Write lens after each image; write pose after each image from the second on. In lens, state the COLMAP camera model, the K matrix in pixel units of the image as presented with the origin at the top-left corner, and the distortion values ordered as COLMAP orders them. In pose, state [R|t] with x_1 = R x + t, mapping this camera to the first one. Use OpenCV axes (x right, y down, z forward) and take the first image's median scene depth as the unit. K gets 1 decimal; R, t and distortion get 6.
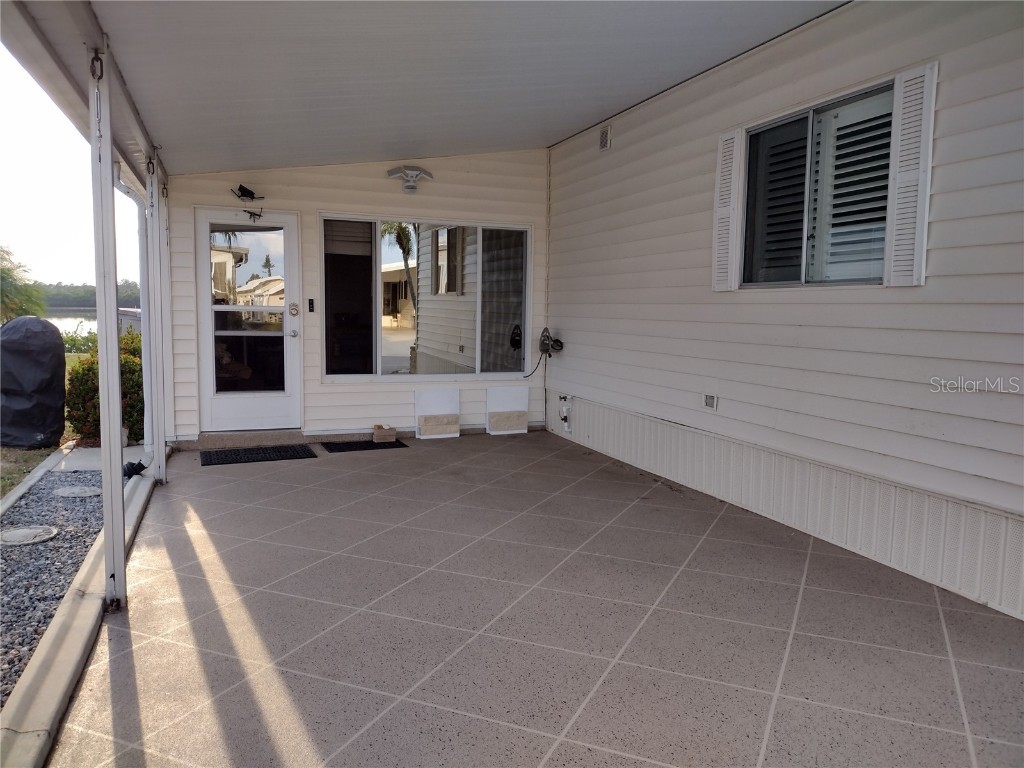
lens RADIAL K [[766.3, 0, 512.0], [0, 766.3, 384.0], [0, 0, 1]] dist [0.095795, -0.124783]
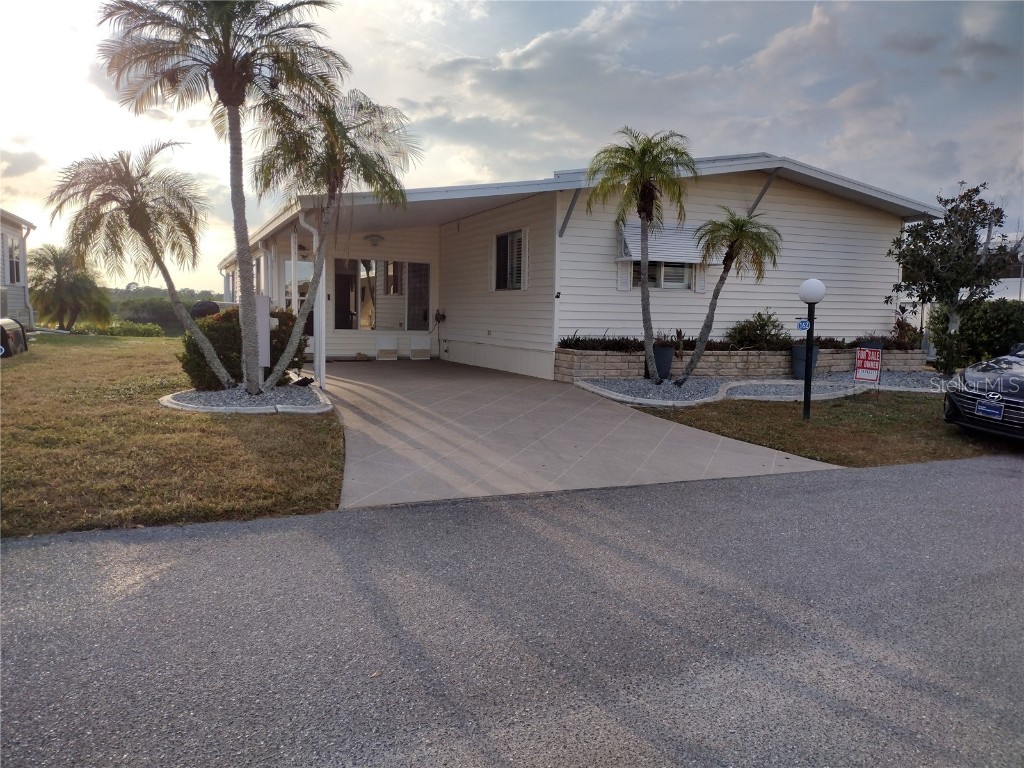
lens RADIAL K [[850.2, 0, 552.6], [0, 850.2, 403.4], [0, 0, 1]] dist [-0.005028, -0.008480]
pose [[0.996345, 0.000735, 0.085417, 0.164350], [-0.000742, 1.000000, 0.000047, 0.193595], [-0.085417, -0.000111, 0.996345, -1.423087]]
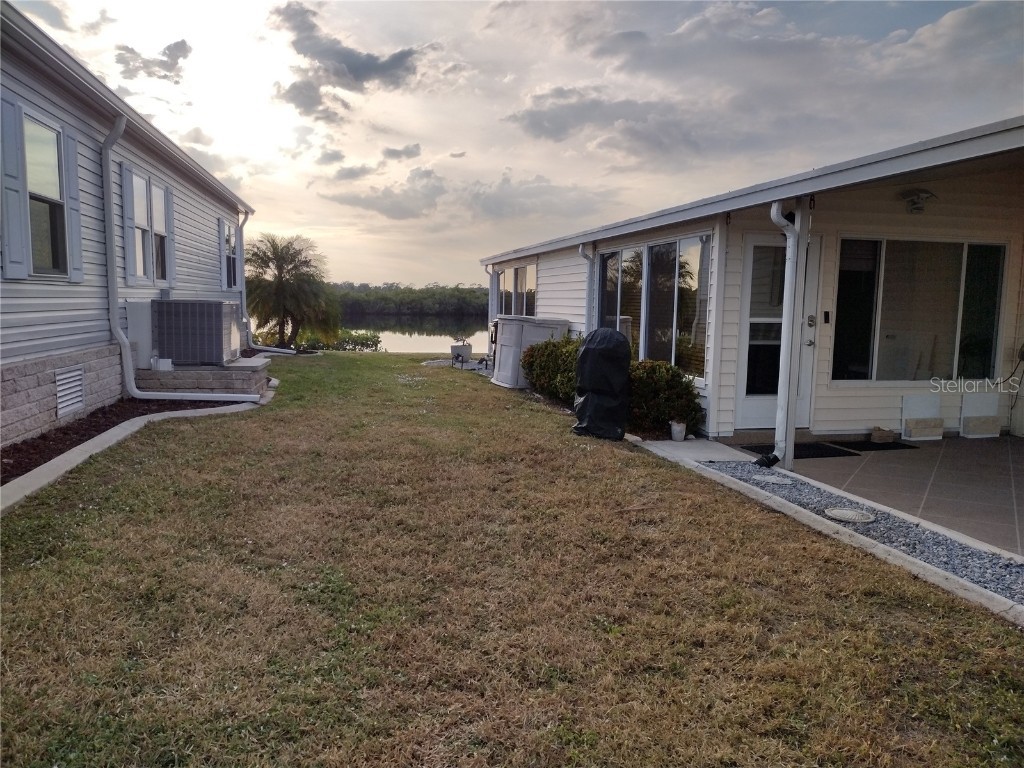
lens RADIAL K [[766.3, 0, 512.0], [0, 766.3, 384.0], [0, 0, 1]] dist [0.095795, -0.124783]
pose [[0.994495, 0.014230, -0.103813, -0.566075], [-0.013968, 0.999897, 0.003251, -0.003468], [0.103848, -0.001783, 0.994592, -0.146898]]
